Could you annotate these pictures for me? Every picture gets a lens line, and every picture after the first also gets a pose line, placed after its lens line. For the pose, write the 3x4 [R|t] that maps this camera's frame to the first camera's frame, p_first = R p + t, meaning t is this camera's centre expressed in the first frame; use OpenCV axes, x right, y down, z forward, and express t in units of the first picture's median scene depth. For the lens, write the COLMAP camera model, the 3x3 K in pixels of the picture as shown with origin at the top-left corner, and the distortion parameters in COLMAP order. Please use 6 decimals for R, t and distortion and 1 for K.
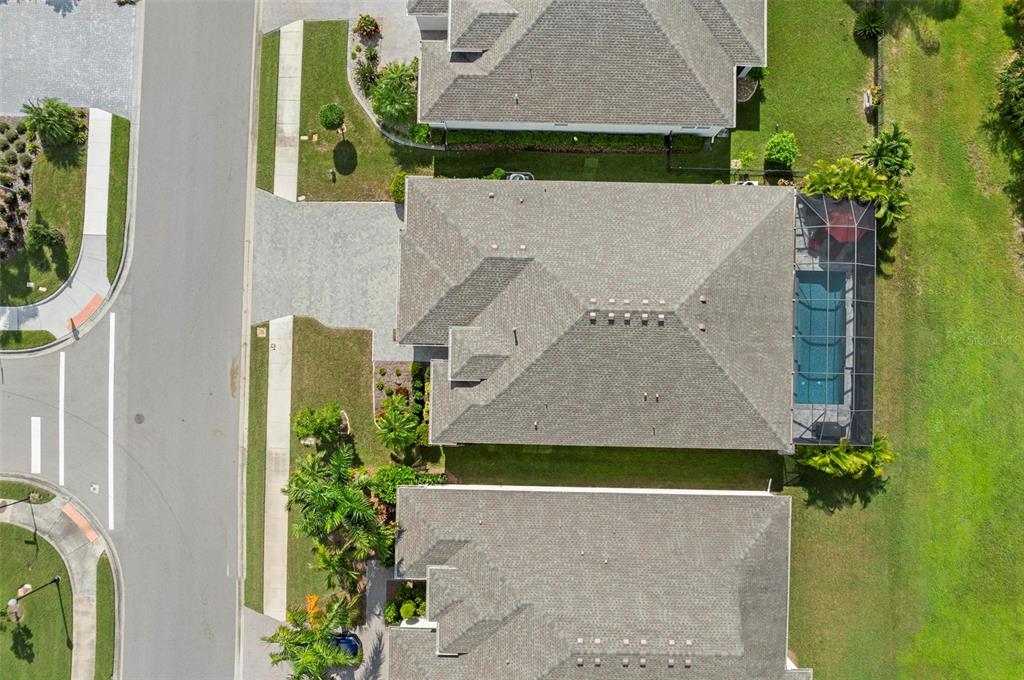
lens RADIAL K [[702.6, 0, 515.4], [0, 702.6, 332.6], [0, 0, 1]] dist [-0.046220, 0.004271]
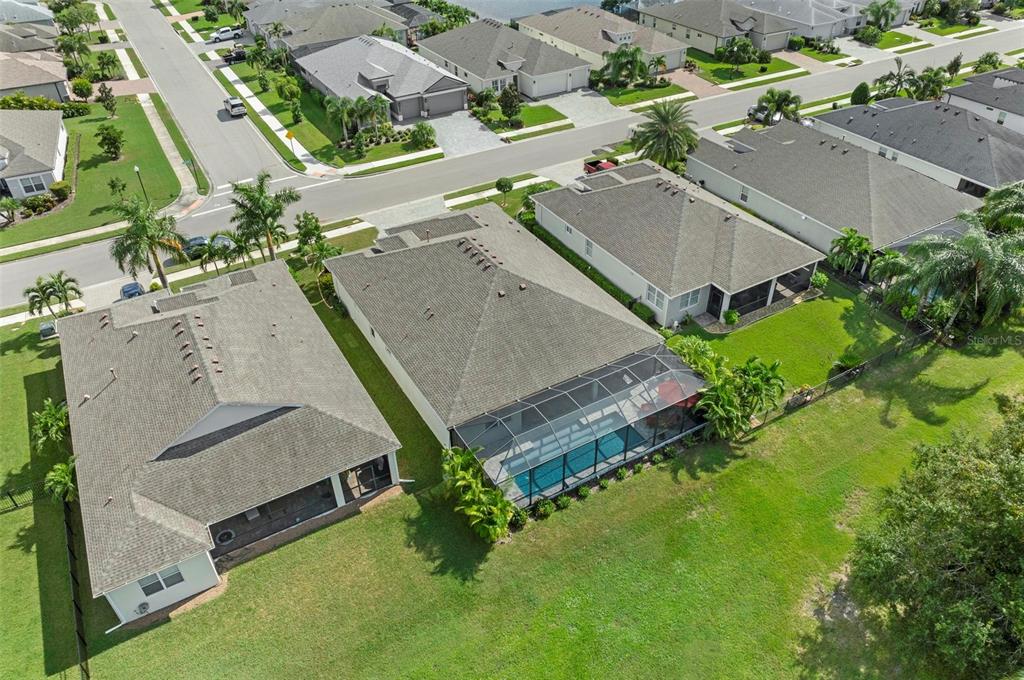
lens RADIAL K [[702.6, 0, 510.8], [0, 702.6, 338.3], [0, 0, 1]] dist [-0.046220, 0.004271]
pose [[0.523261, 0.527796, -0.669051, 0.930265], [-0.851993, 0.340144, -0.398009, 0.396953], [0.017506, 0.778289, 0.627662, 0.290602]]
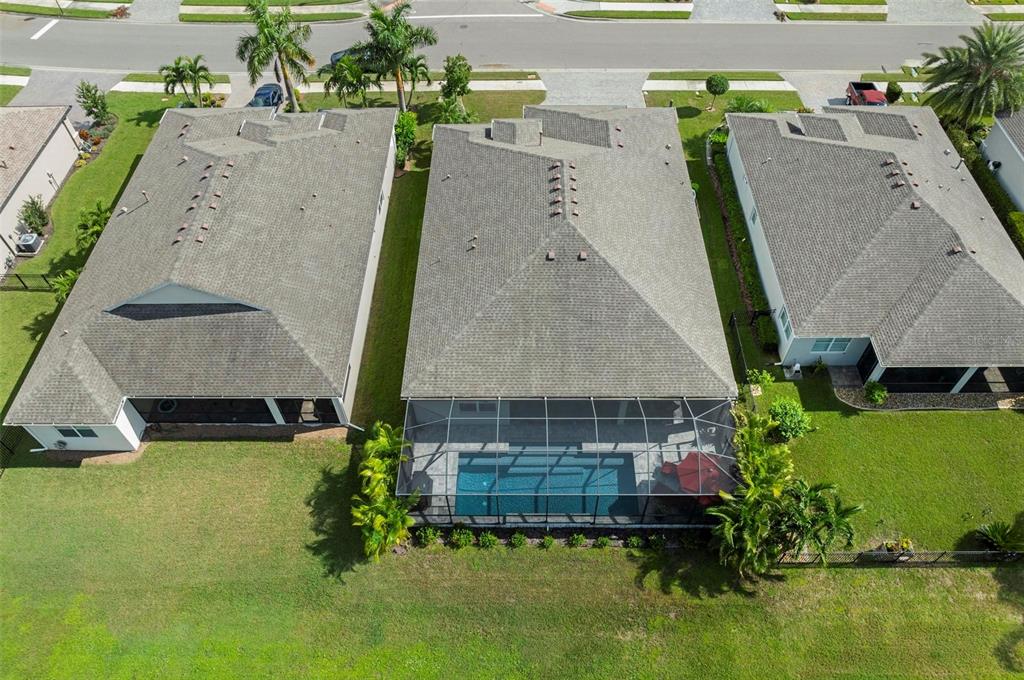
lens RADIAL K [[702.6, 0, 518.3], [0, 702.6, 335.6], [0, 0, 1]] dist [-0.046220, 0.004271]
pose [[0.017052, 0.796778, -0.604031, 0.755394], [-0.999458, 0.030599, 0.012148, 0.022559], [0.028162, 0.603496, 0.796868, 0.307897]]
